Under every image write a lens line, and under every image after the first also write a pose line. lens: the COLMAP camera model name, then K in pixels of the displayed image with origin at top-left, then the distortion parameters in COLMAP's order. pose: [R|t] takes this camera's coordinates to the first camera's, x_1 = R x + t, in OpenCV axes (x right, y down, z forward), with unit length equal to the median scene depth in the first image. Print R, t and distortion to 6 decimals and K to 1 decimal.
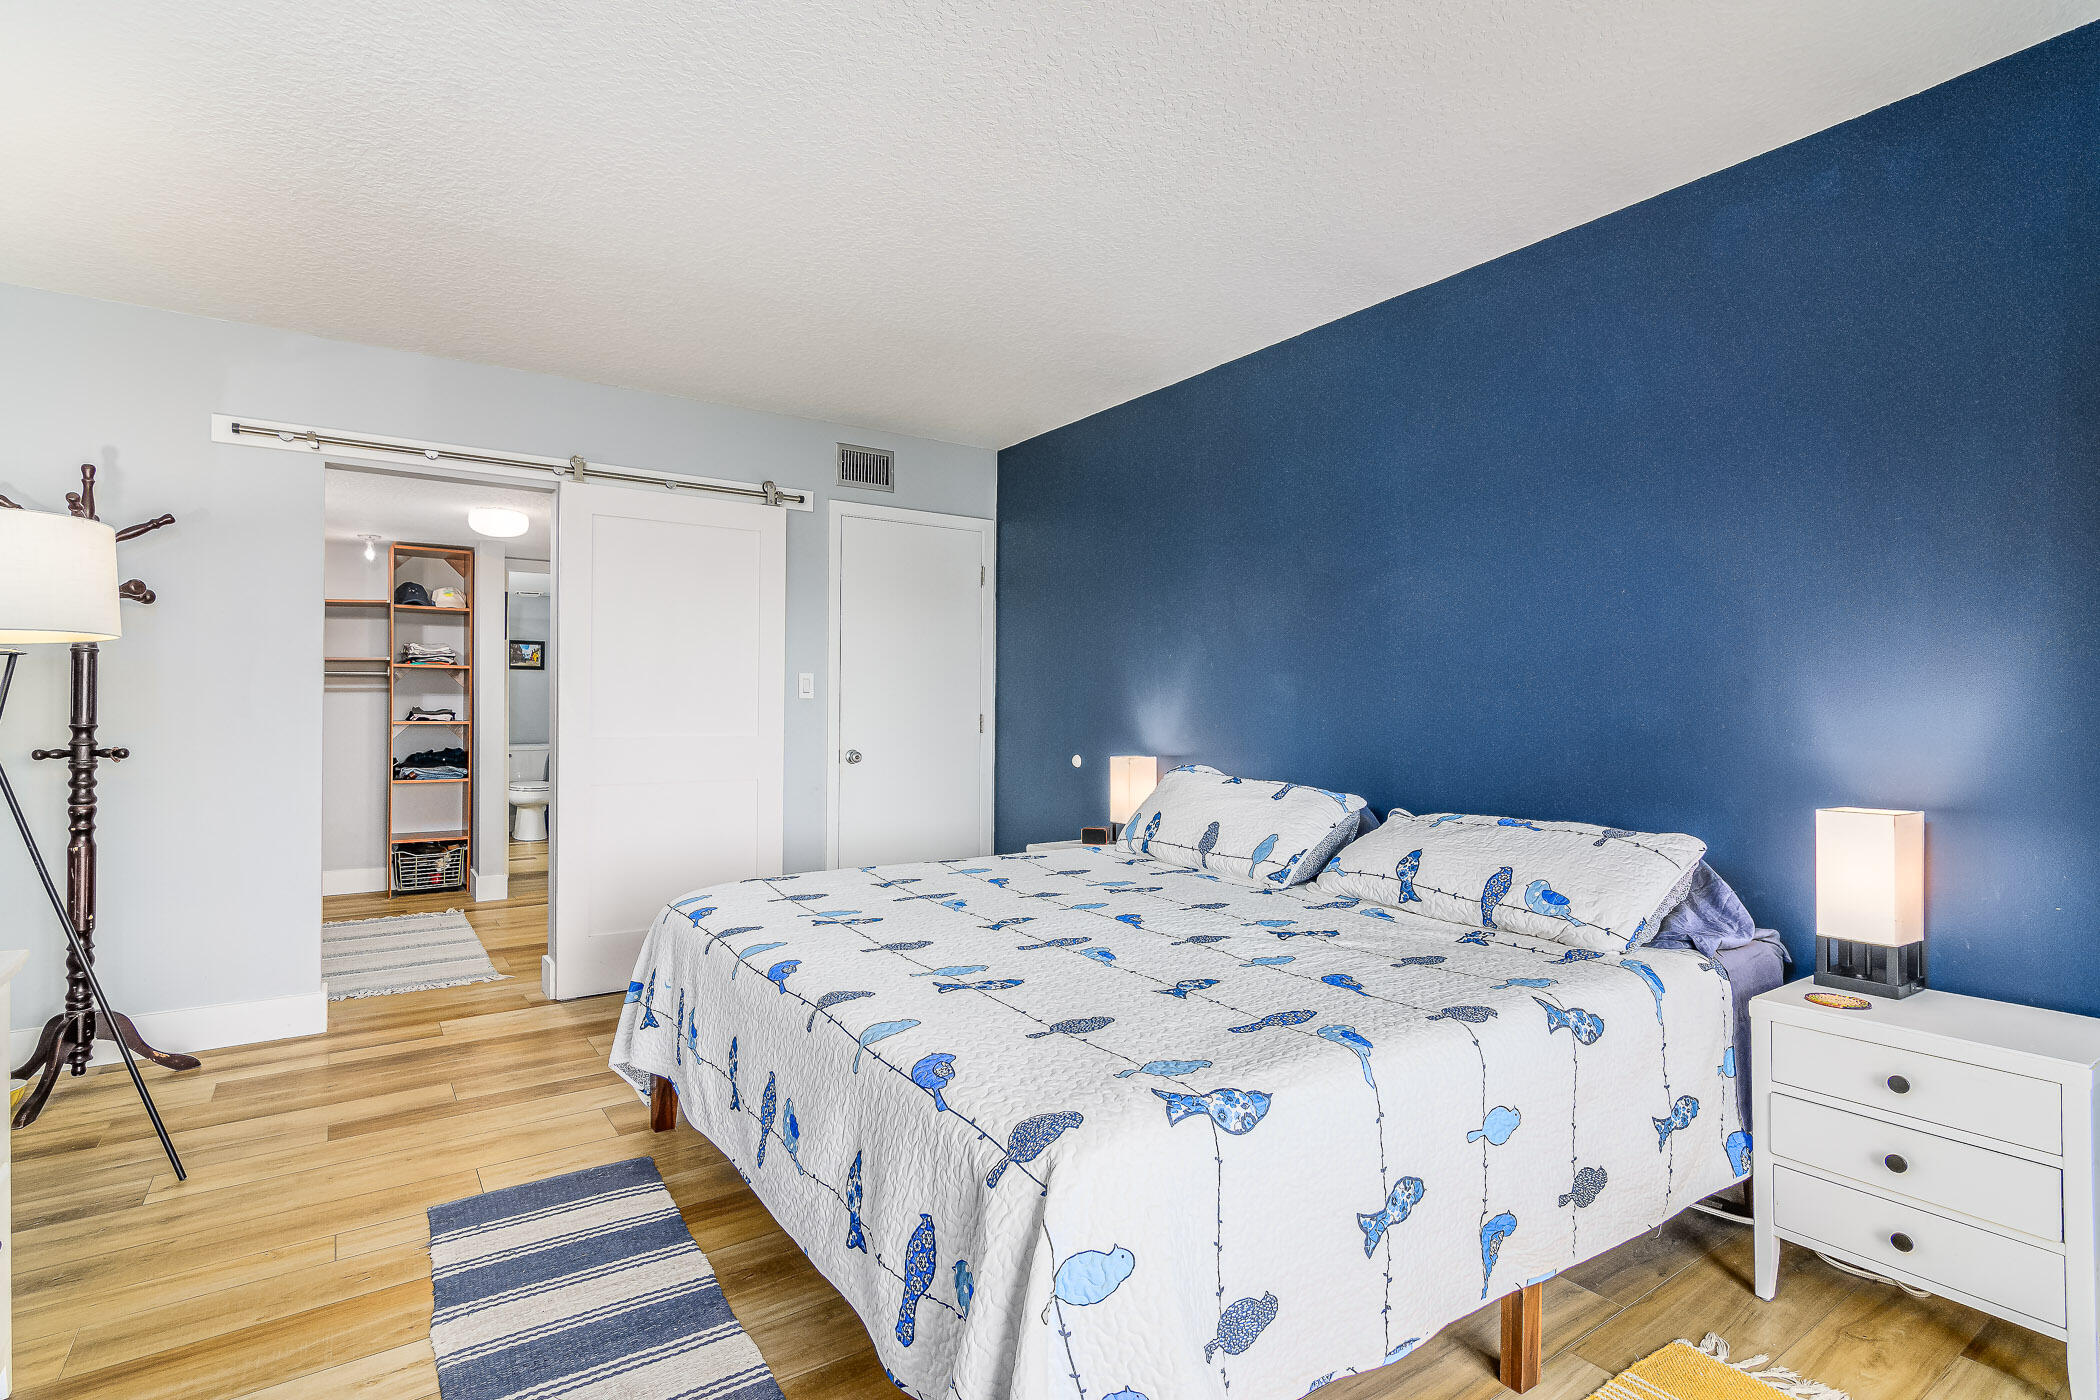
lens RADIAL K [[1029.4, 0, 1029.9], [0, 1029.4, 705.8], [0, 0, 1]] dist [-0.003858, -0.000186]
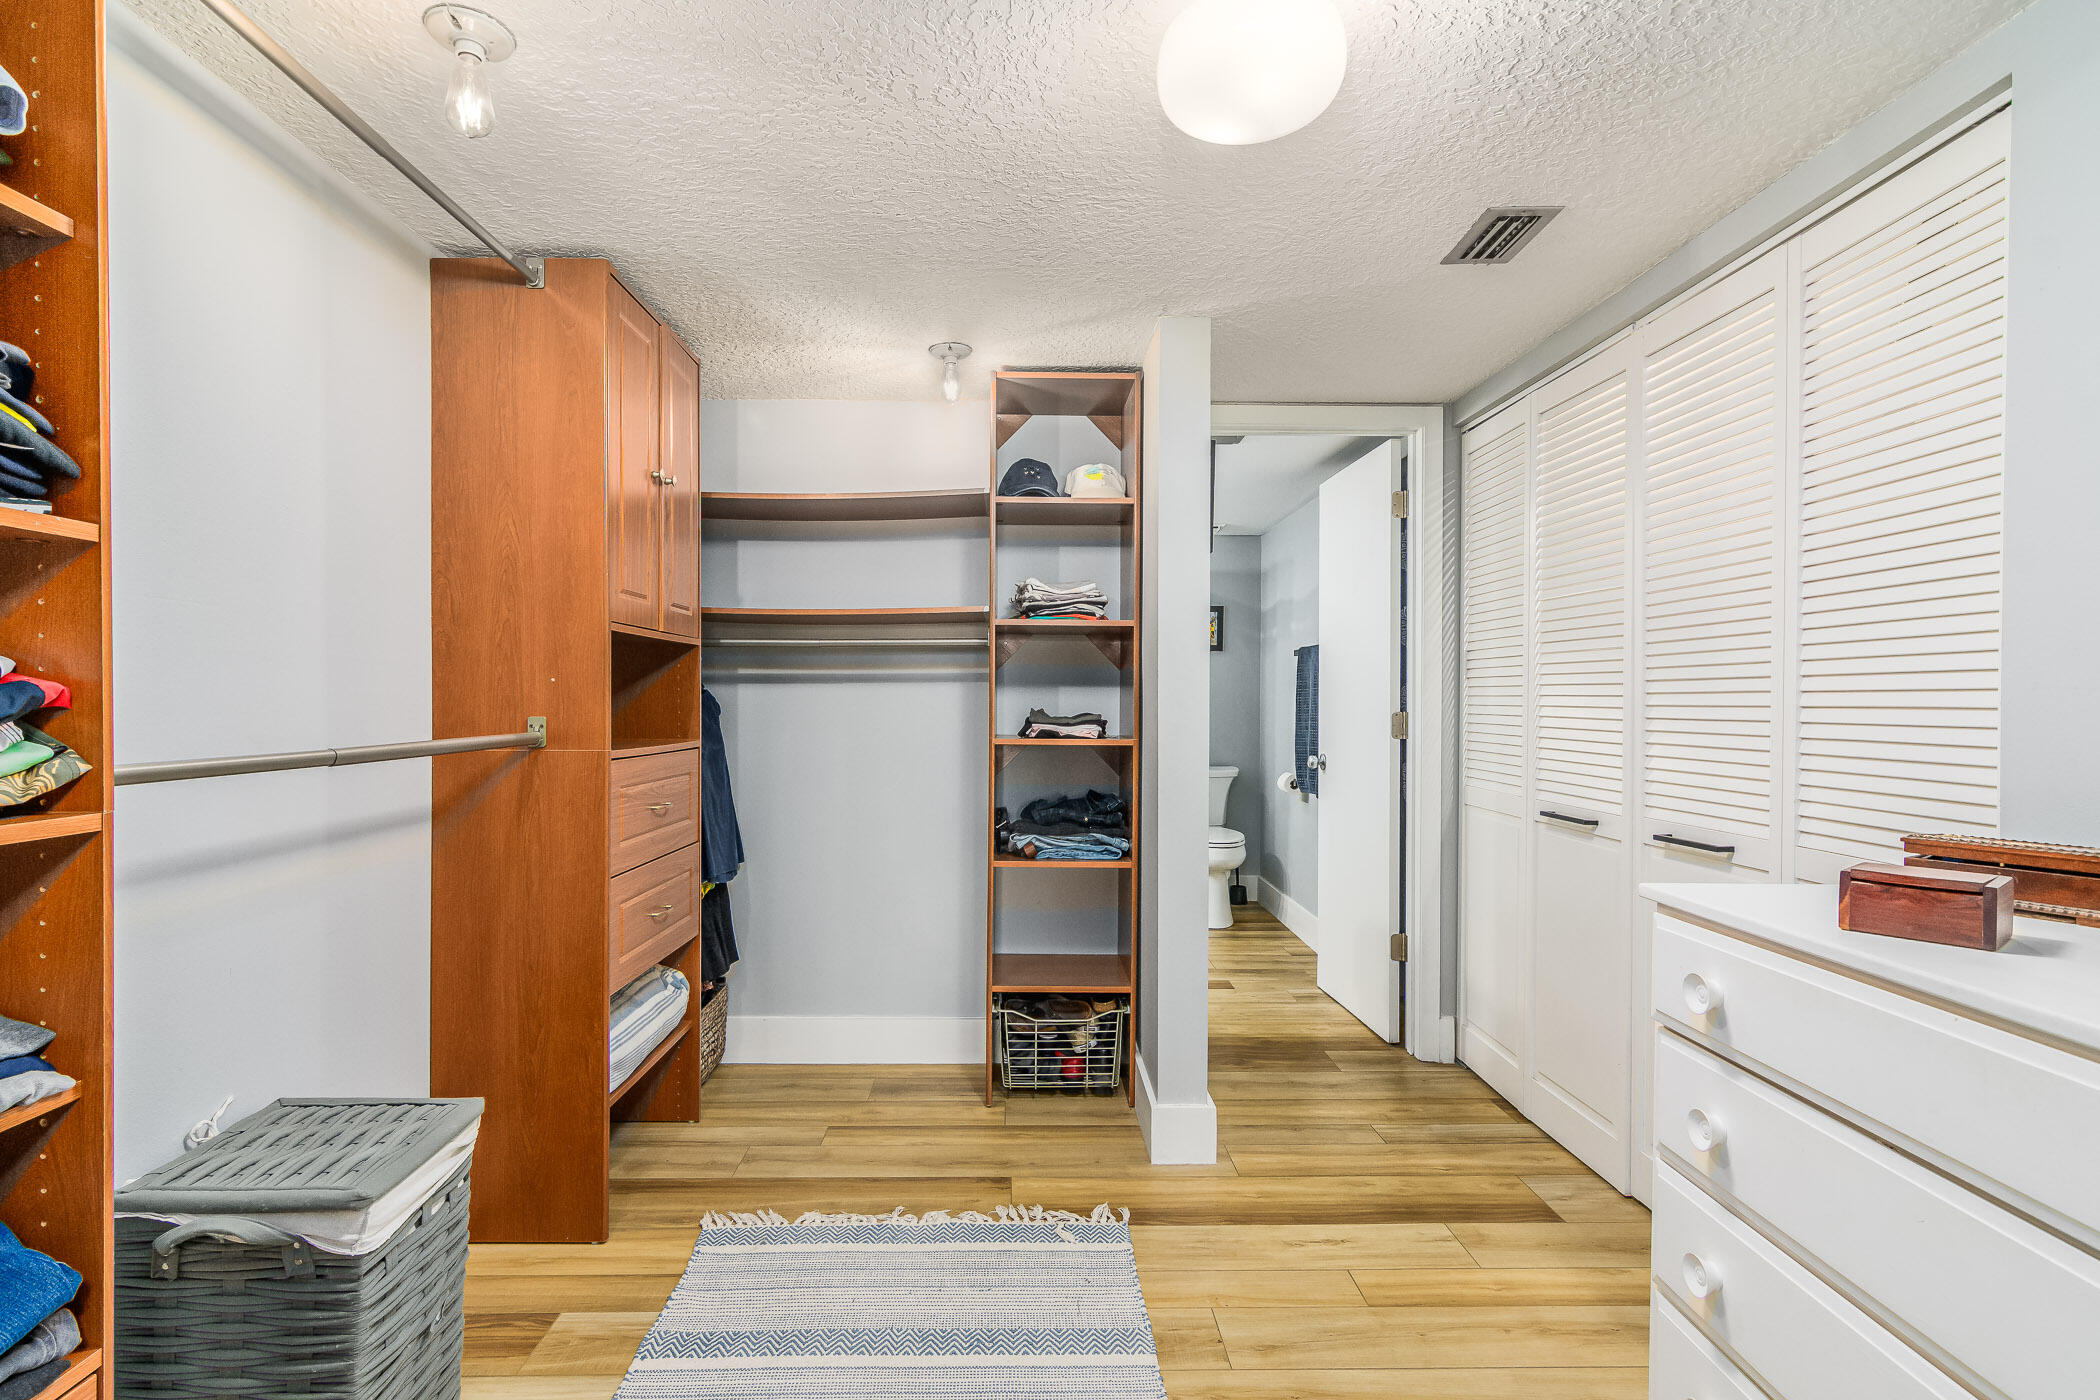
lens RADIAL K [[1029.4, 0, 1040.5], [0, 1029.4, 707.9], [0, 0, 1]] dist [-0.003858, -0.000186]
pose [[0.840738, -0.001431, -0.541440, -0.326682], [0.002808, 0.999995, 0.001717, -0.000475], [0.541435, -0.002963, 0.840737, 0.583426]]
